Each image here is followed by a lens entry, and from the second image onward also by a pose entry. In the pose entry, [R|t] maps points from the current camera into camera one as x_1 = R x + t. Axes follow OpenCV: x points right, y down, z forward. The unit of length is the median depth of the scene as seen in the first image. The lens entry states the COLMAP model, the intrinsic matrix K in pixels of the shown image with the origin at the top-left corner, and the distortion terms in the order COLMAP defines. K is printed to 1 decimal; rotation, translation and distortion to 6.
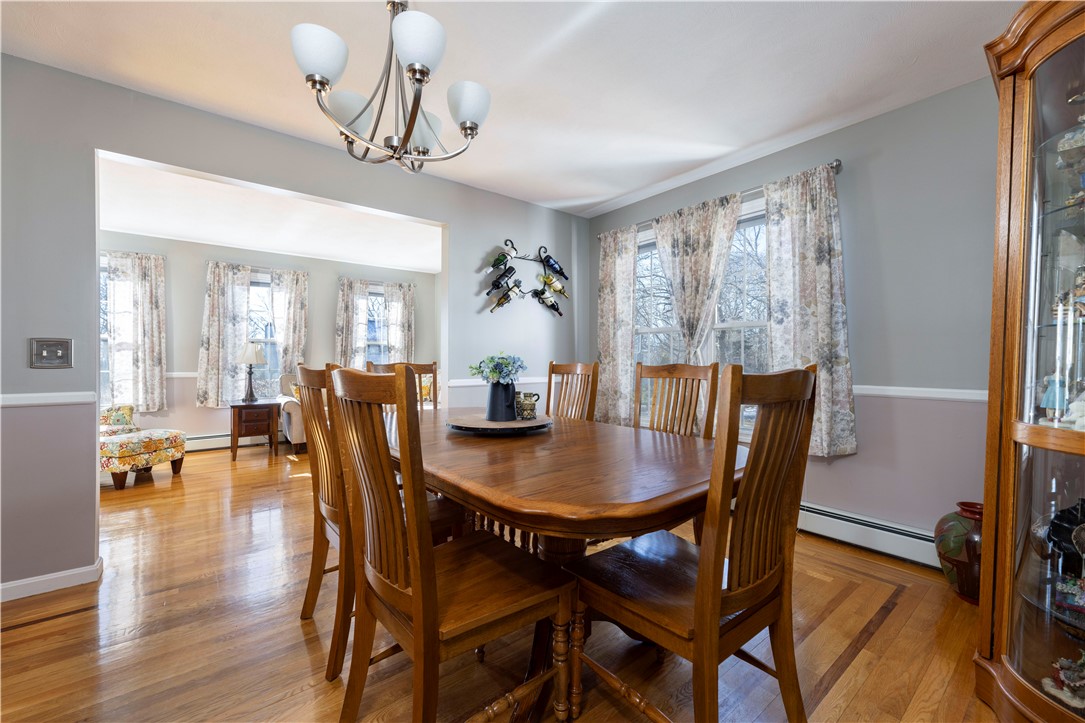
lens RADIAL K [[433.3, 0, 538.3], [0, 433.3, 357.1], [0, 0, 1]] dist [0.009341, 0.000078]
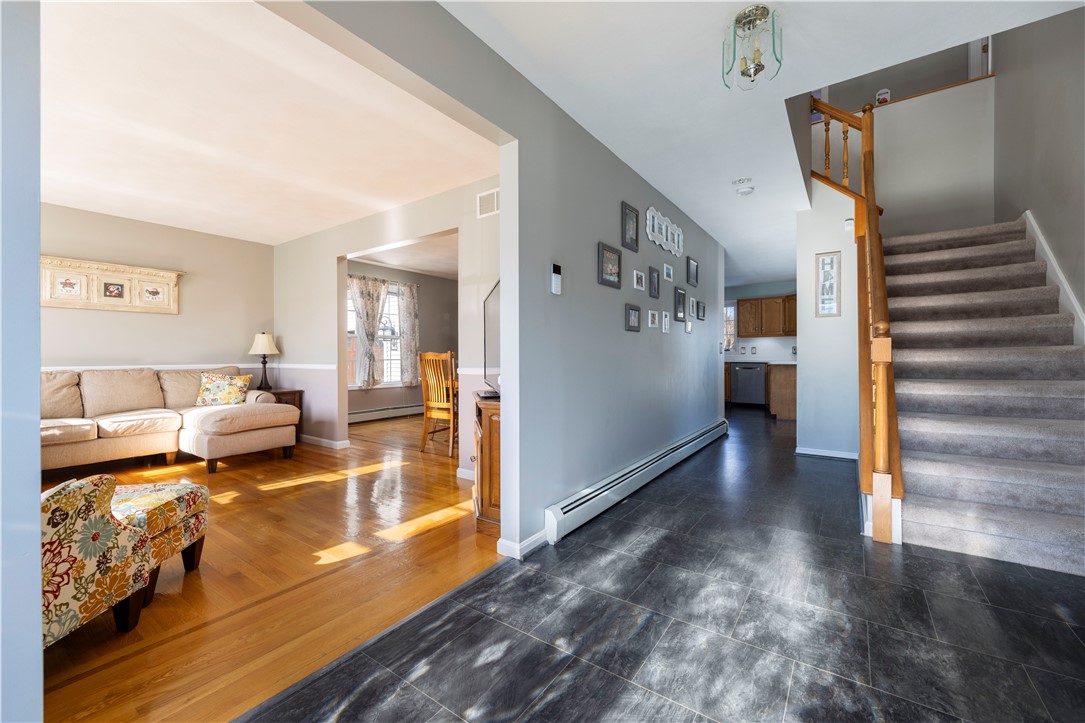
lens RADIAL K [[436.6, 0, 534.7], [0, 436.6, 355.6], [0, 0, 1]] dist [0.003149, 0.000640]
pose [[-0.273502, -0.001655, 0.961870, -1.185880], [-0.001454, 0.999998, 0.001307, 0.013909], [-0.961870, -0.001041, -0.273504, 0.519040]]
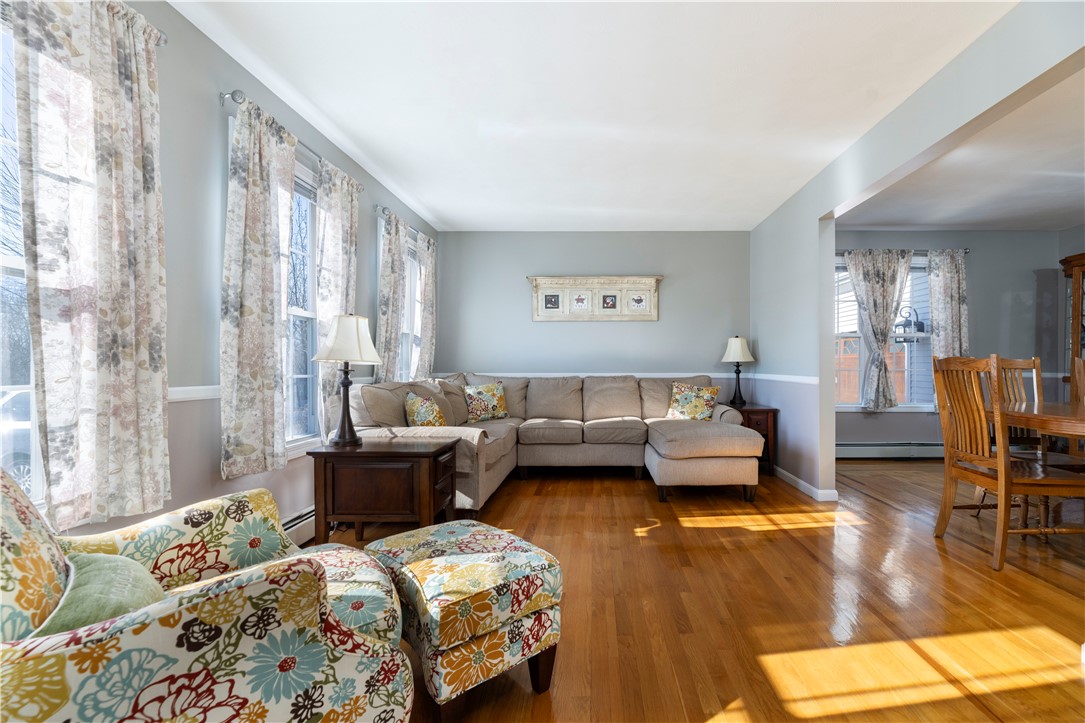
lens RADIAL K [[457.5, 0, 592.0], [0, 457.5, 365.0], [0, 0, 1]] dist [-0.005614, -0.000463]
pose [[0.622912, -0.002273, 0.782289, -0.890311], [-0.001610, 0.999990, 0.004188, 0.015676], [-0.782290, -0.003868, 0.622902, 0.513828]]
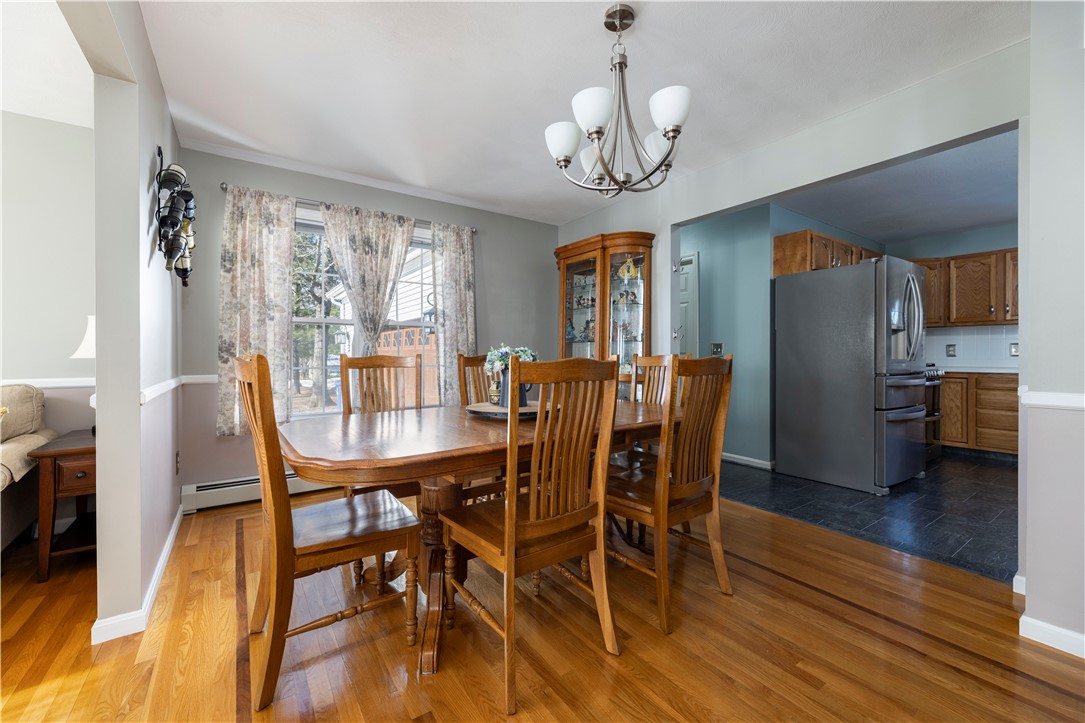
lens RADIAL K [[433.3, 0, 538.3], [0, 433.3, 357.1], [0, 0, 1]] dist [0.009341, 0.000078]
pose [[0.051277, -0.006771, 0.998661, -0.450543], [0.004541, 0.999968, 0.006547, 0.008078], [-0.998674, 0.004199, 0.051306, 0.337380]]
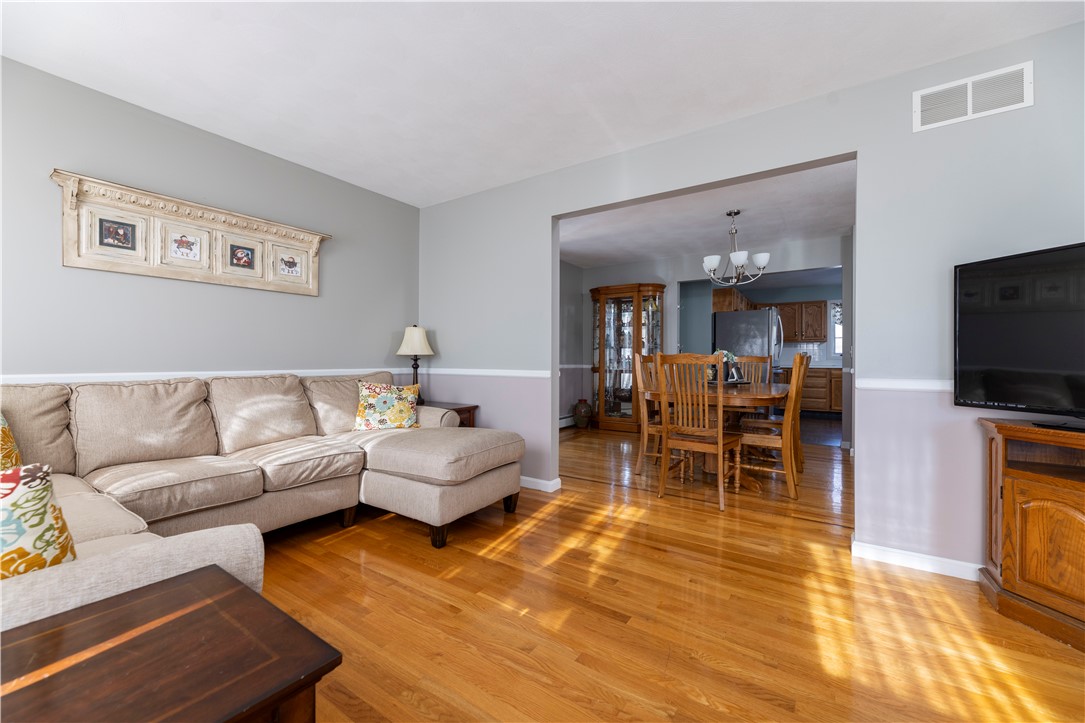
lens RADIAL K [[436.6, 0, 534.7], [0, 436.6, 355.6], [0, 0, 1]] dist [0.003149, 0.000640]
pose [[-0.297671, 0.004486, 0.954658, -0.776524], [-0.008226, 0.999940, -0.007264, 0.017962], [-0.954633, -0.010015, -0.297616, 0.895158]]
